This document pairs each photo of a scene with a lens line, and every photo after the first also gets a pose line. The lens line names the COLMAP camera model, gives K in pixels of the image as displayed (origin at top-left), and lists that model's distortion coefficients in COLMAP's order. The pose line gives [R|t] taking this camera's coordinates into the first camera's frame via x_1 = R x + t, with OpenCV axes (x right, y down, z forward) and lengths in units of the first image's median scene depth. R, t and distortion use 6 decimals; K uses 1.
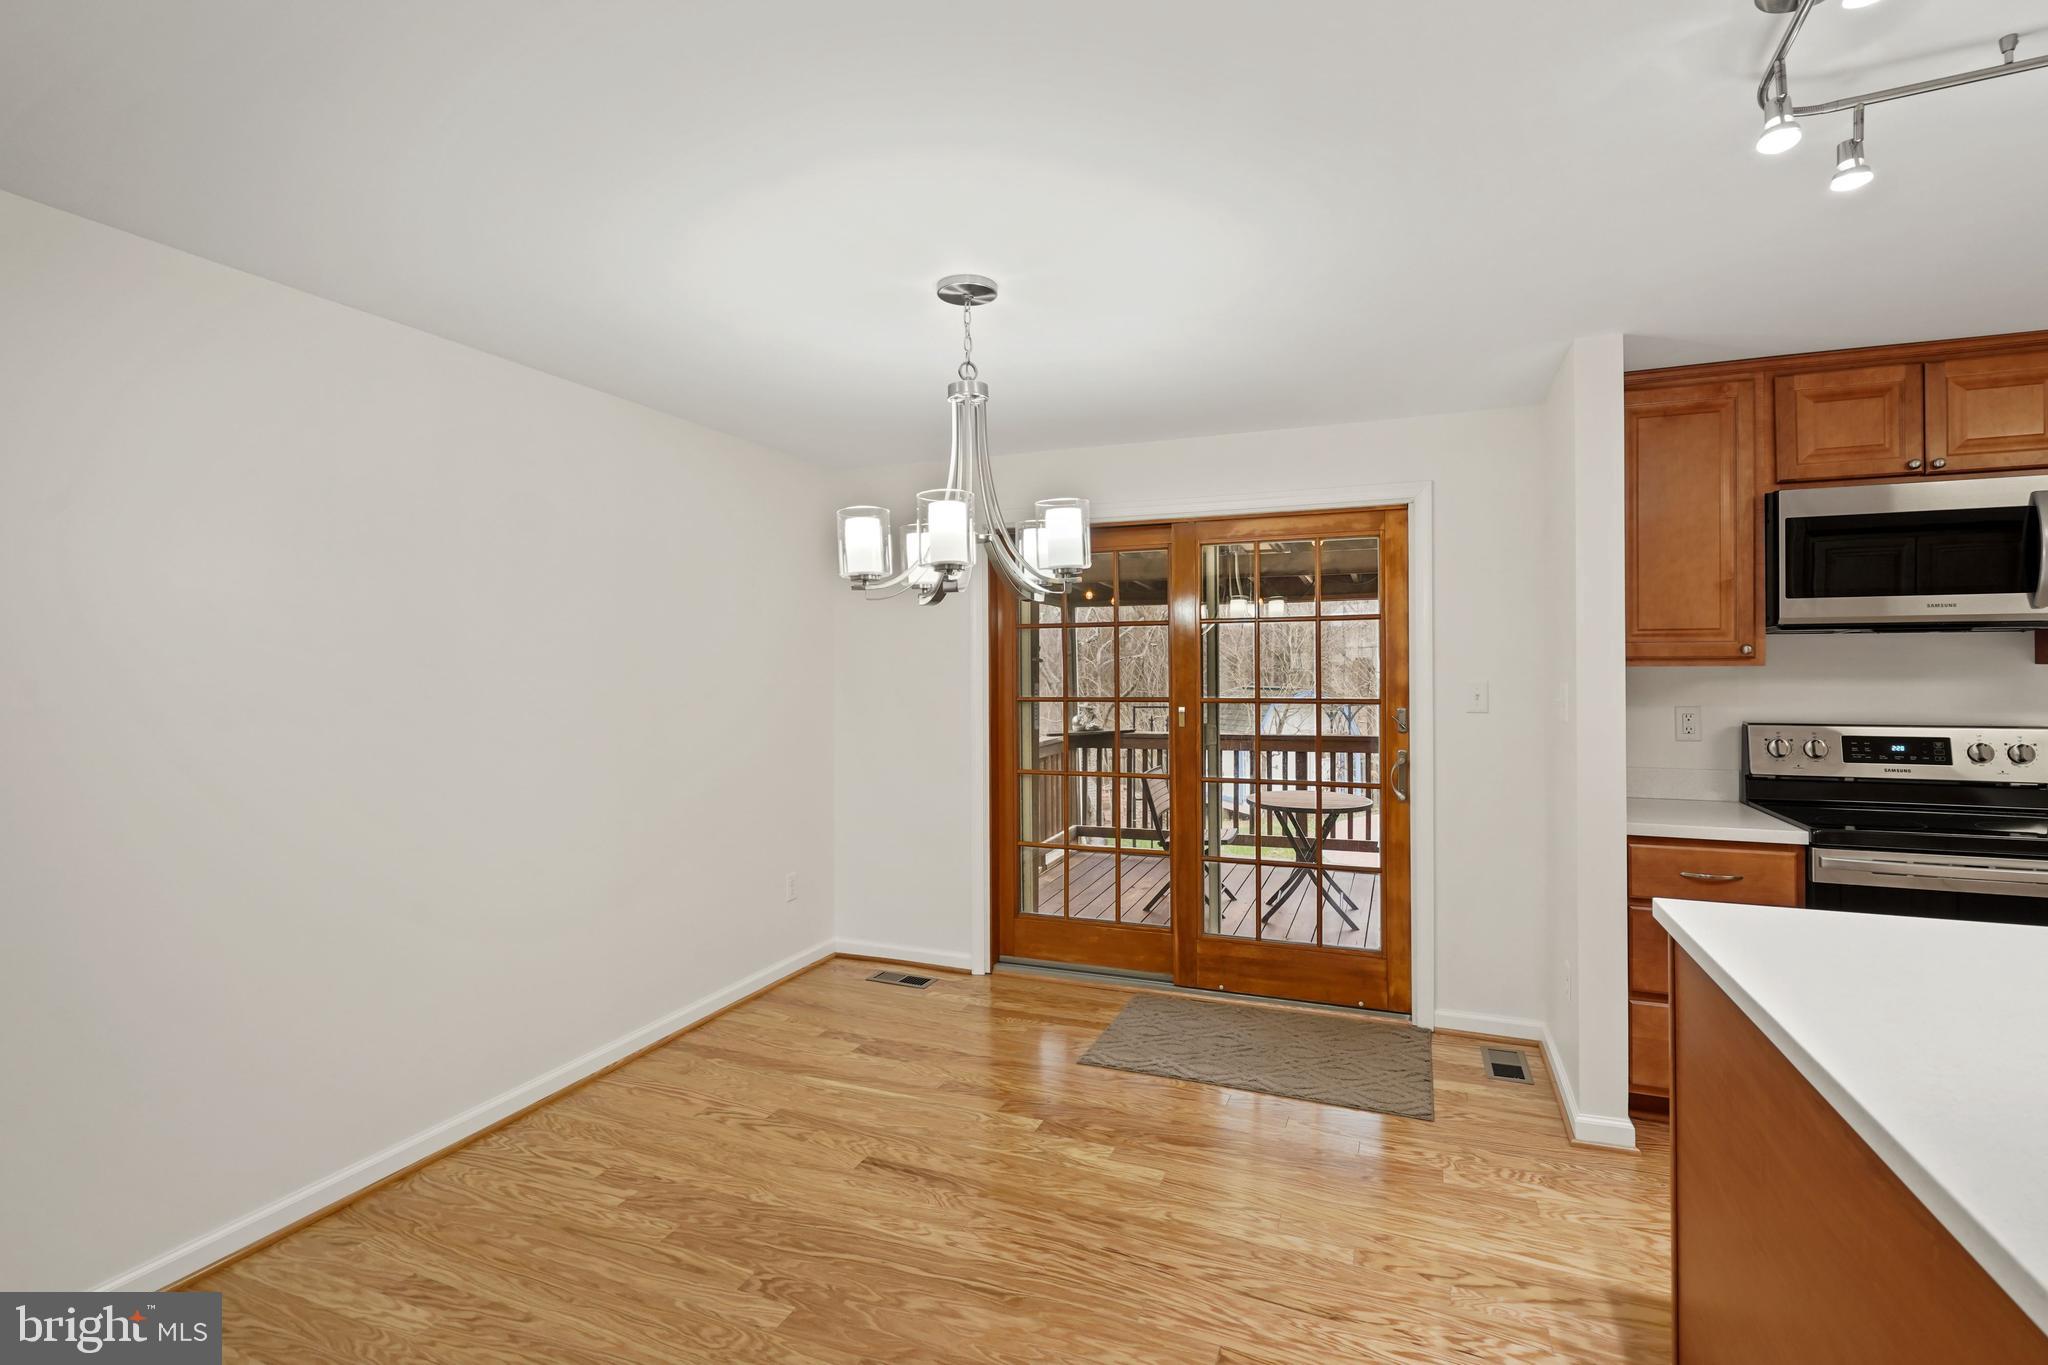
lens RADIAL K [[967.4, 0, 1024.6], [0, 967.4, 661.6], [0, 0, 1]] dist [-0.003982, 0.002322]
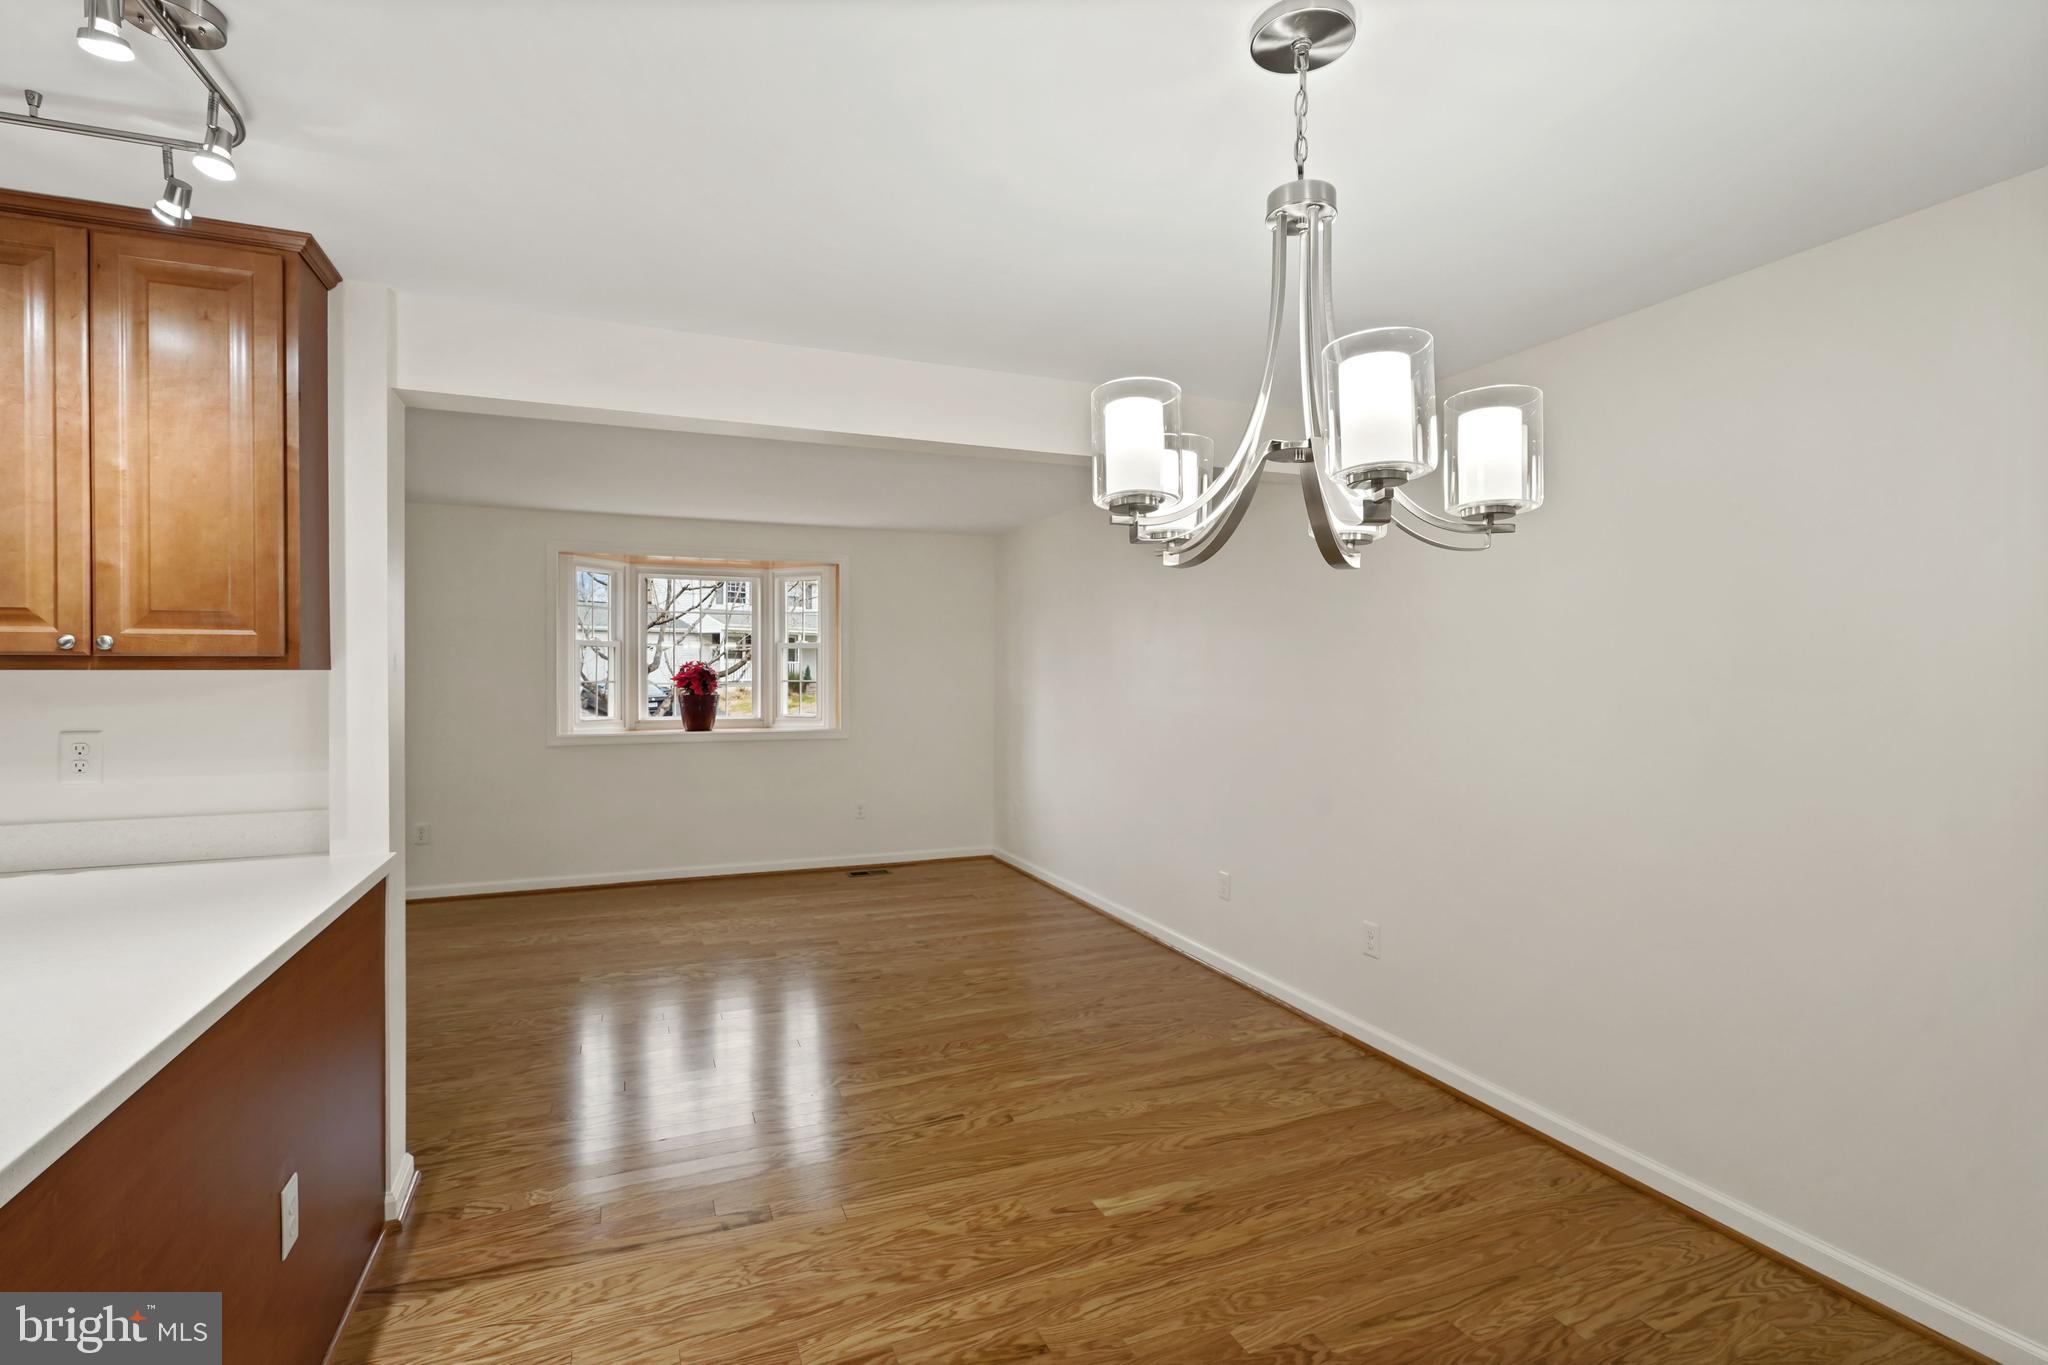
lens RADIAL K [[967.4, 0, 1025.2], [0, 967.4, 679.1], [0, 0, 1]] dist [-0.003982, 0.002322]
pose [[-0.711878, 0.011409, -0.702210, 0.394538], [0.006324, 0.999932, 0.009836, 0.006086], [0.702274, 0.002561, -0.711902, 1.057544]]
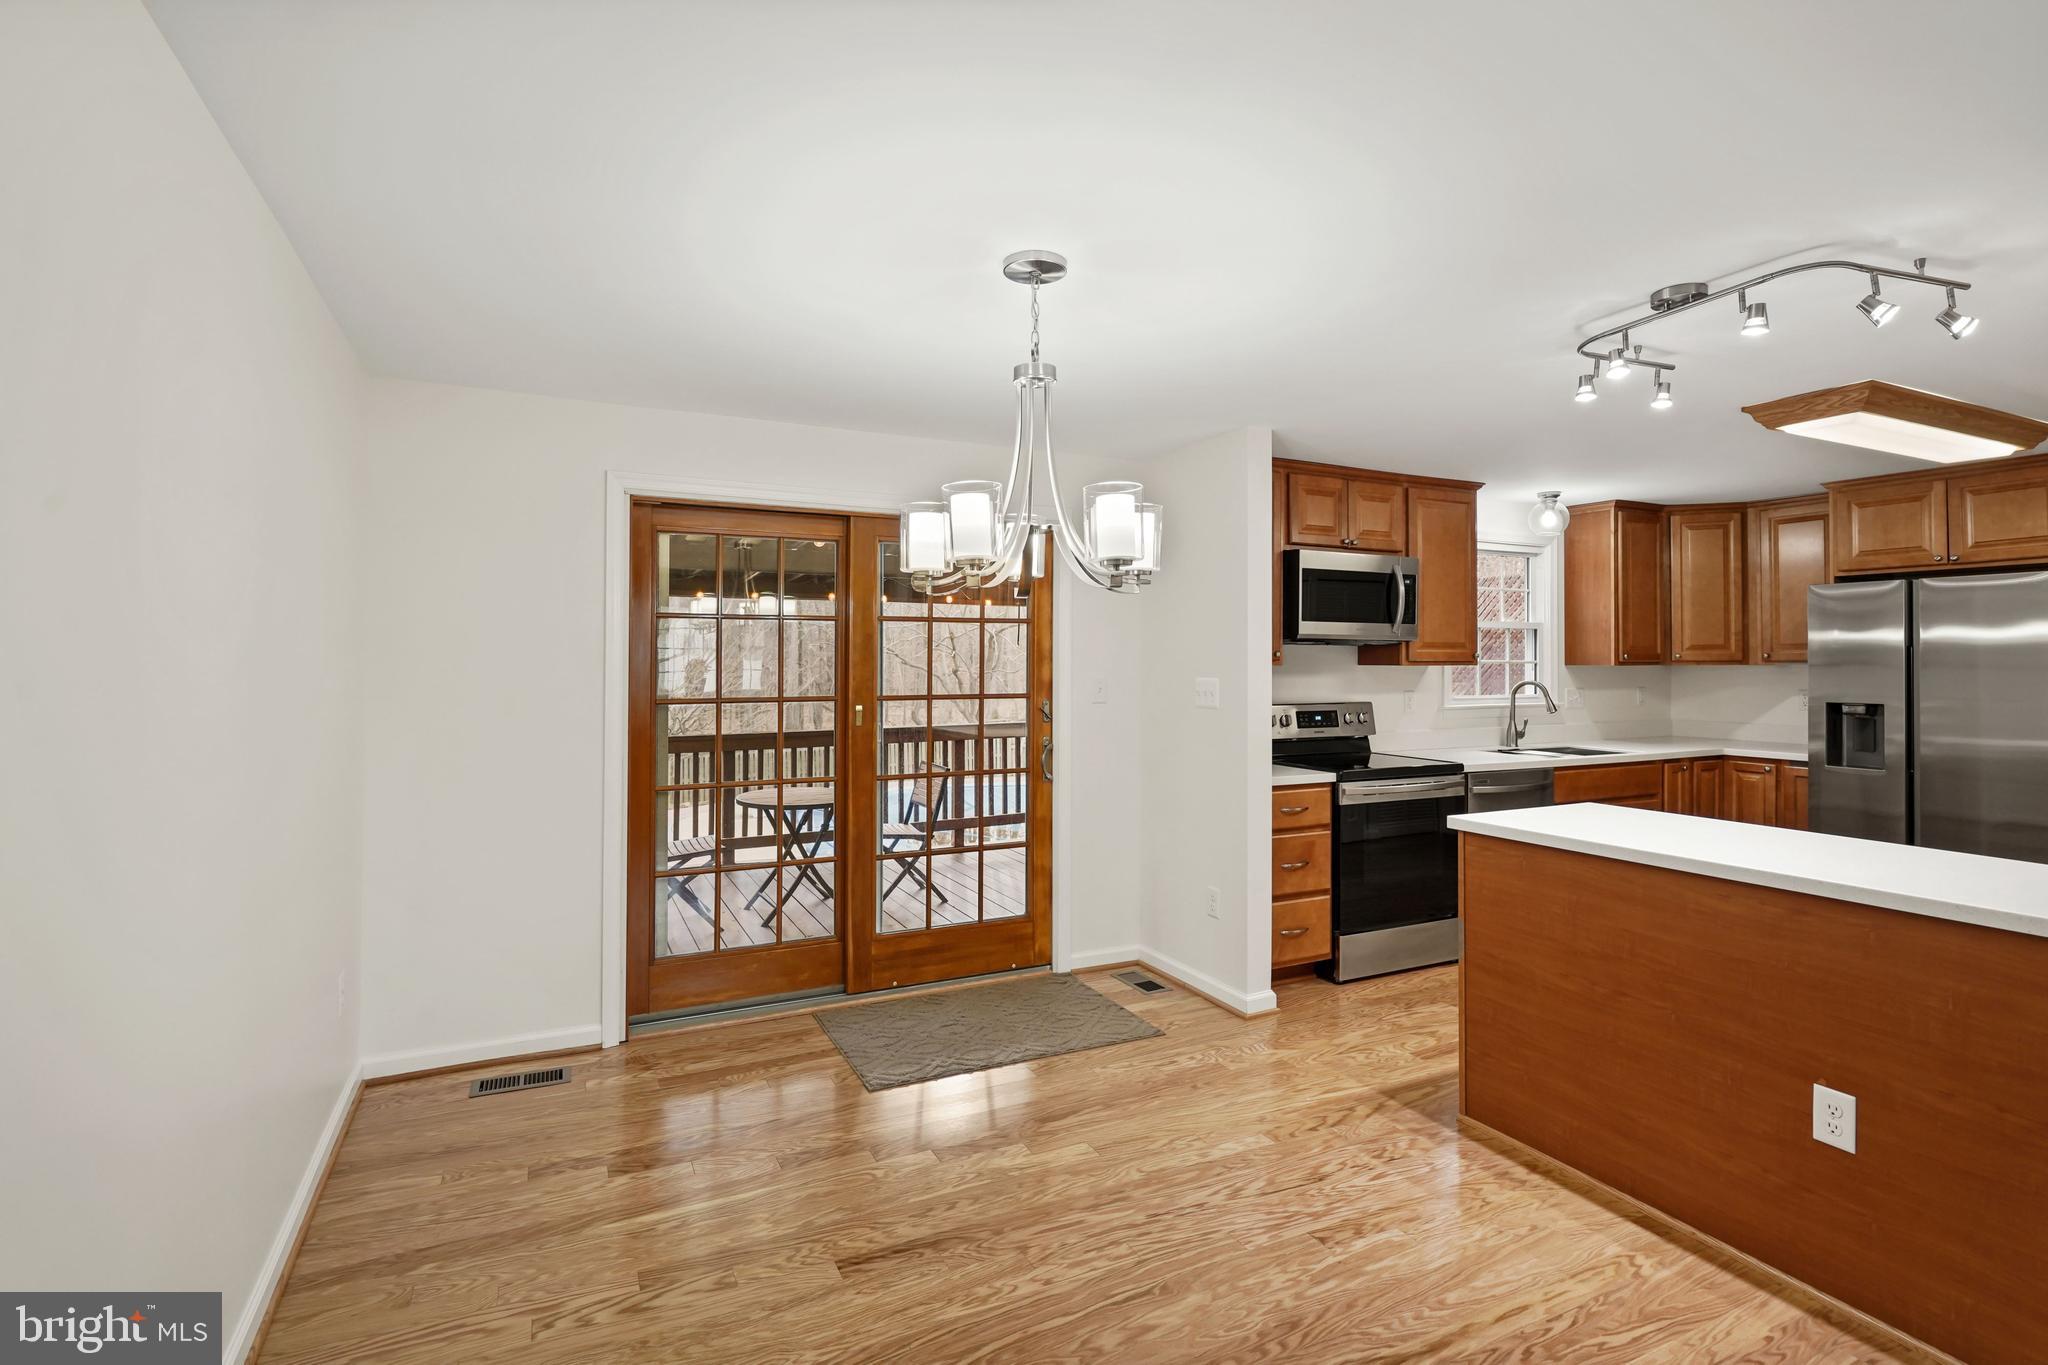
lens RADIAL K [[967.4, 0, 1030.1], [0, 967.4, 650.4], [0, 0, 1]] dist [-0.003982, 0.002322]
pose [[0.666277, 0.015385, 0.745545, -0.614239], [-0.007774, 0.999876, -0.013686, 0.004476], [-0.745664, 0.003323, 0.666314, 0.302481]]
